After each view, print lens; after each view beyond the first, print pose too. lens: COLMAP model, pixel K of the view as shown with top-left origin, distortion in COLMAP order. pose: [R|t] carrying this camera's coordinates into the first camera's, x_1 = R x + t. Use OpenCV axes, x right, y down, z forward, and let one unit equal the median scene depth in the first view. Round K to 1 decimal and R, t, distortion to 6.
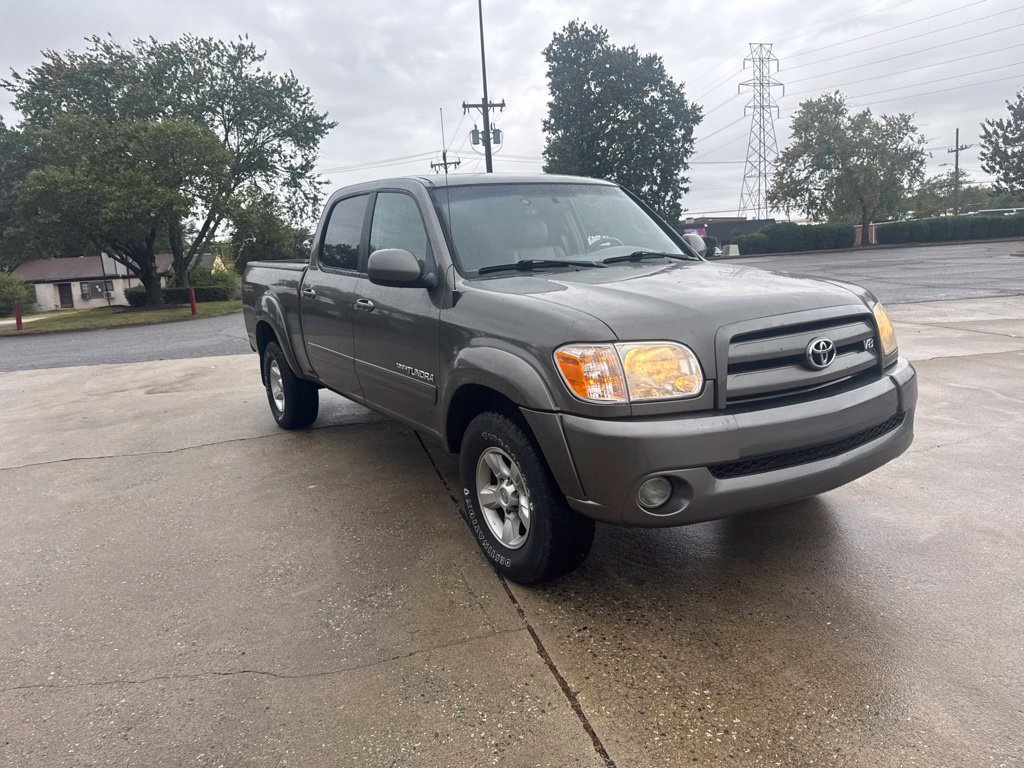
lens RADIAL K [[721.3, 0, 515.6], [0, 721.3, 374.9], [0, 0, 1]] dist [0.062674, -0.085884]
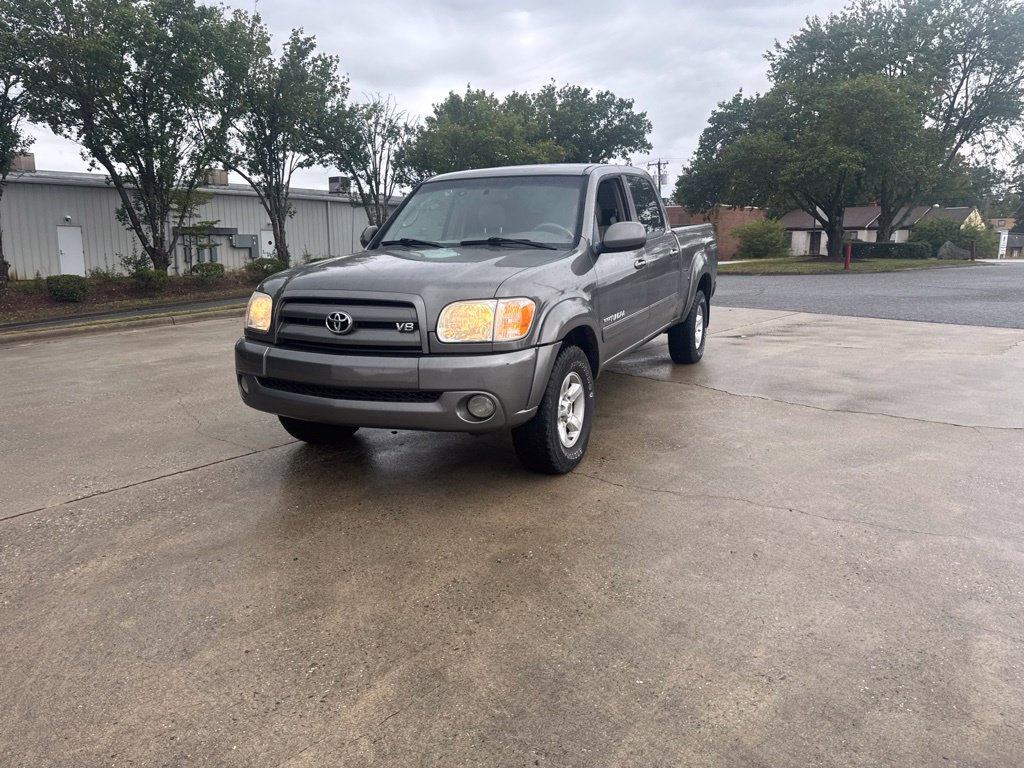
lens RADIAL K [[721.3, 0, 515.6], [0, 721.3, 374.9], [0, 0, 1]] dist [0.062674, -0.085884]
pose [[0.531051, 0.215263, -0.819540, 0.131345], [-0.160340, 0.975247, 0.152264, -0.014744], [0.832031, 0.050546, 0.552422, 0.041387]]
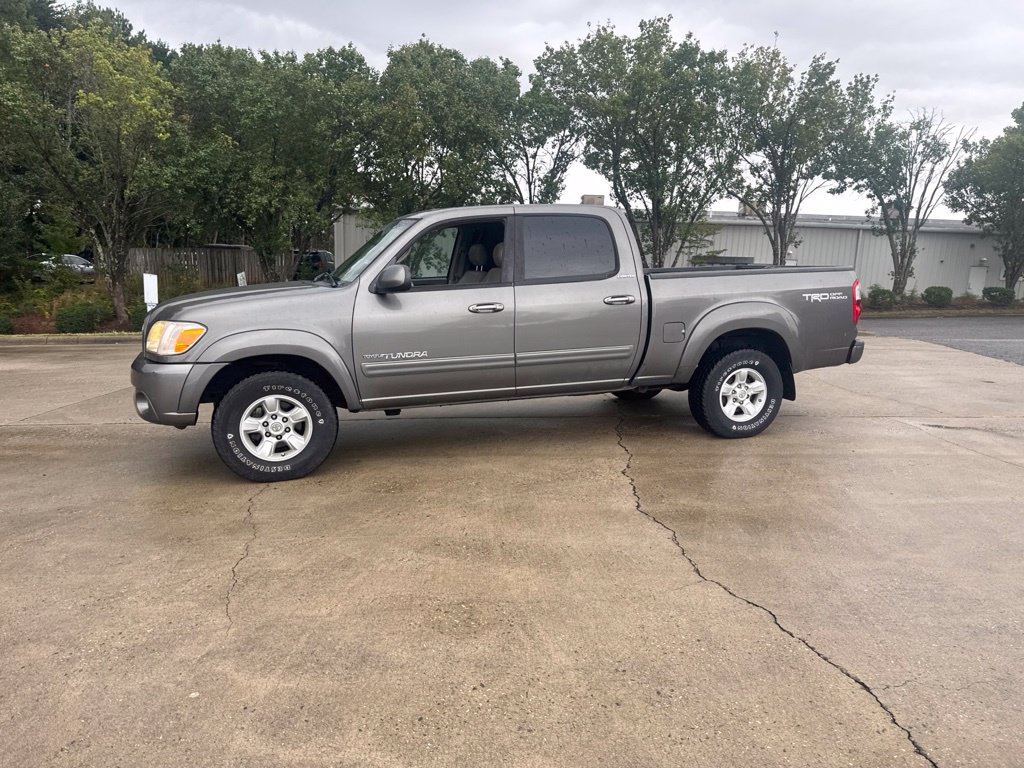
lens RADIAL K [[721.3, 0, 515.6], [0, 721.3, 374.9], [0, 0, 1]] dist [0.062674, -0.085884]
pose [[-0.247440, 0.208228, -0.946263, 0.153950], [-0.157917, 0.954907, 0.251425, -0.042048], [0.955947, 0.211644, -0.203400, 0.178604]]
